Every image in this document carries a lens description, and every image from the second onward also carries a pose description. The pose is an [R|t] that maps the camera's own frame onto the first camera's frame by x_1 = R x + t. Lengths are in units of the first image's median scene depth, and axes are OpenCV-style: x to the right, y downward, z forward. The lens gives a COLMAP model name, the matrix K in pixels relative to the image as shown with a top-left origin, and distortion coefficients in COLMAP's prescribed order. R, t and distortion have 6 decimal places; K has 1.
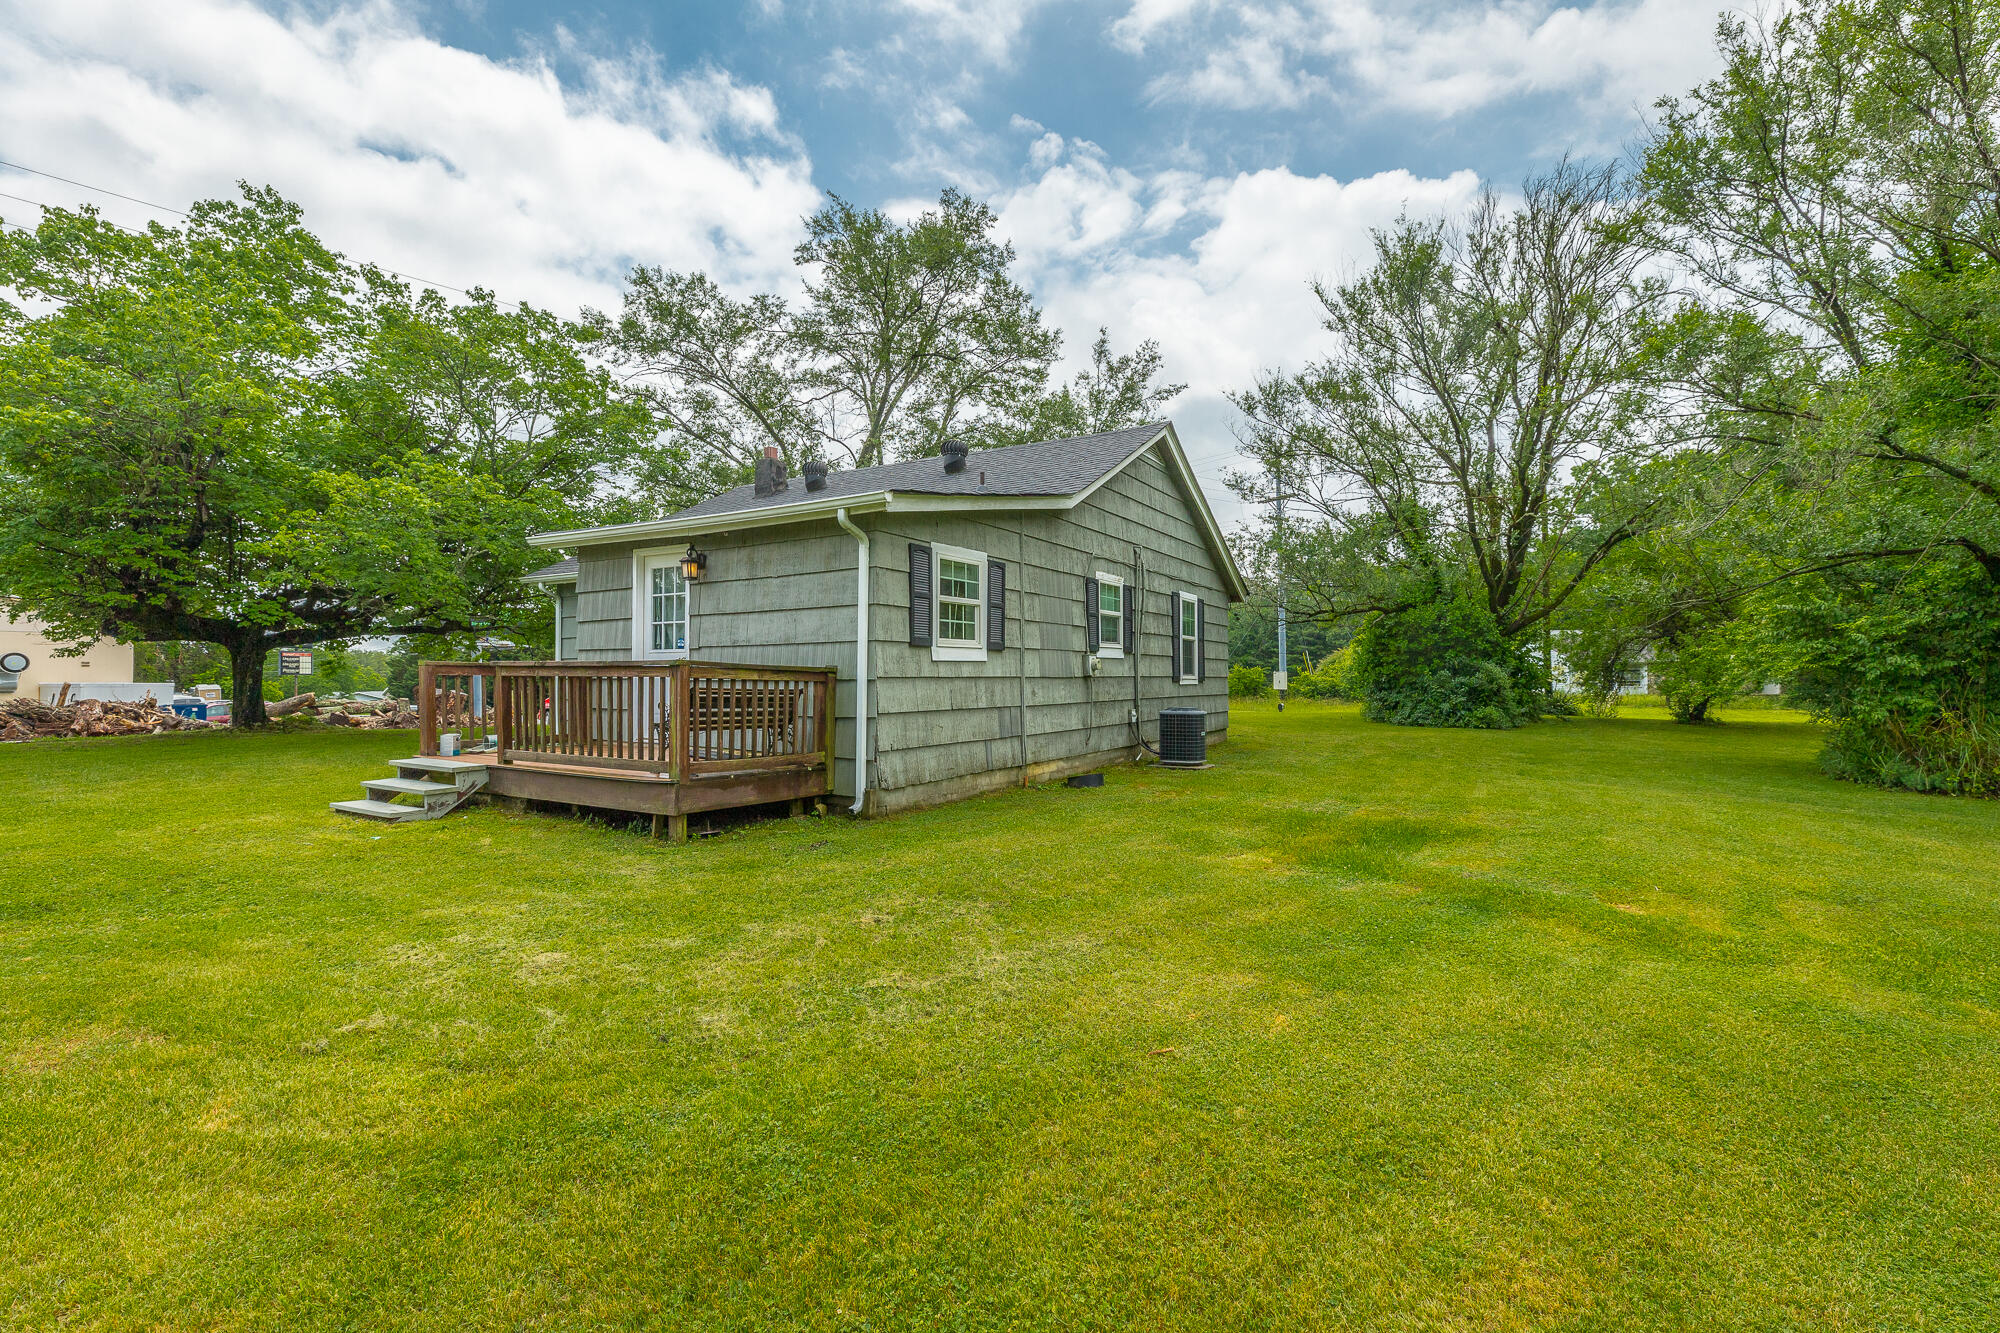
lens RADIAL K [[850.4, 0, 999.4], [0, 850.4, 654.8], [0, 0, 1]] dist [0.000316, 0.000079]
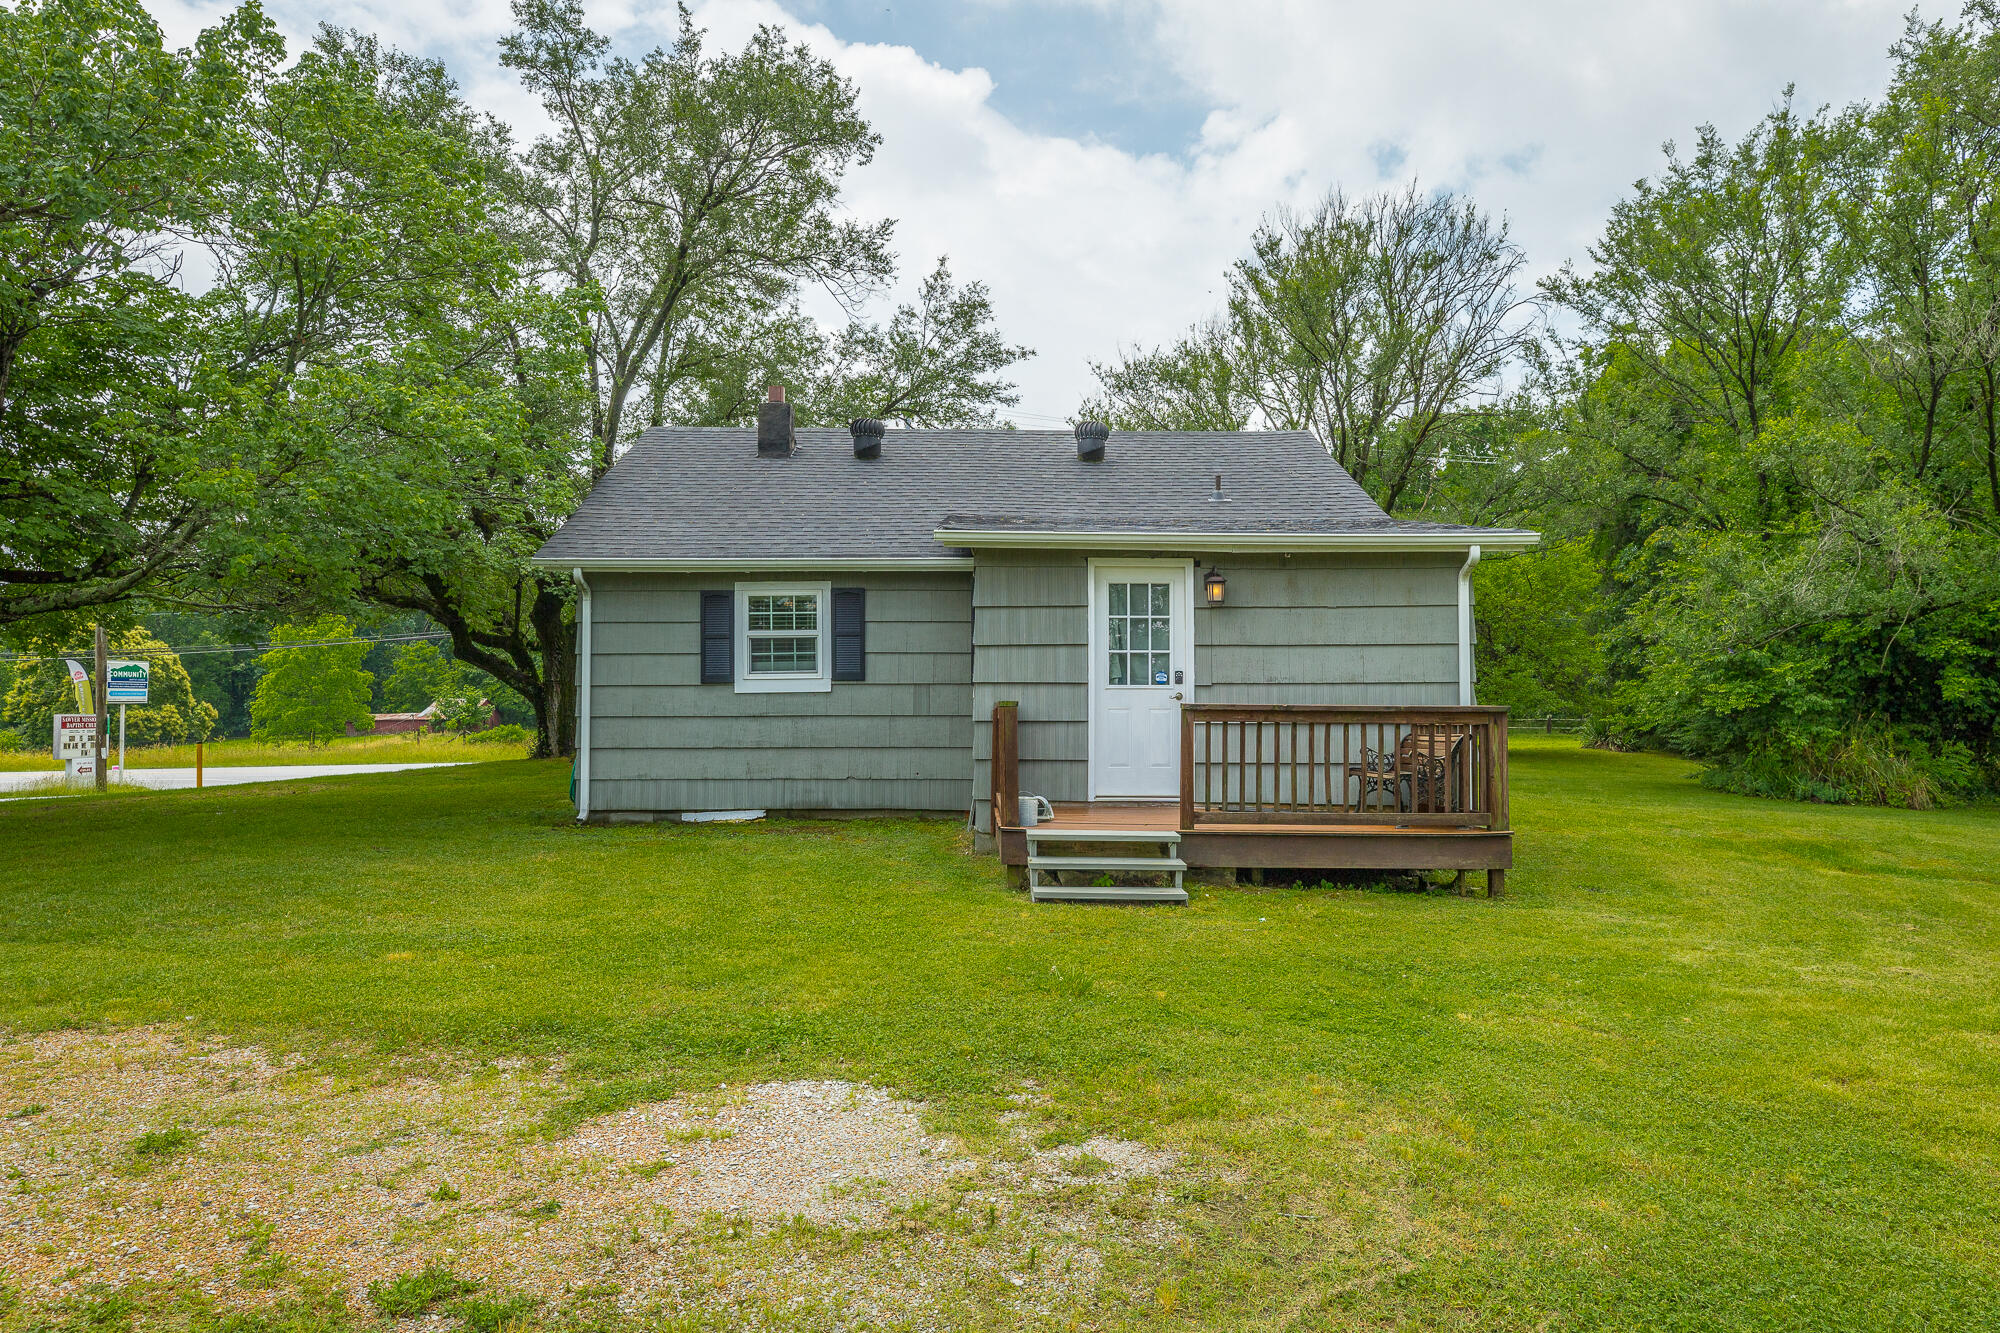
lens RADIAL K [[1270.1, 0, 999.2], [0, 1270.1, 659.6], [0, 0, 1]] dist [0.001488, 0.000109]
pose [[0.851895, 0.014683, 0.523507, -0.936532], [-0.004253, 0.999768, -0.021119, -0.005790], [-0.523696, 0.015765, 0.851759, 0.036629]]
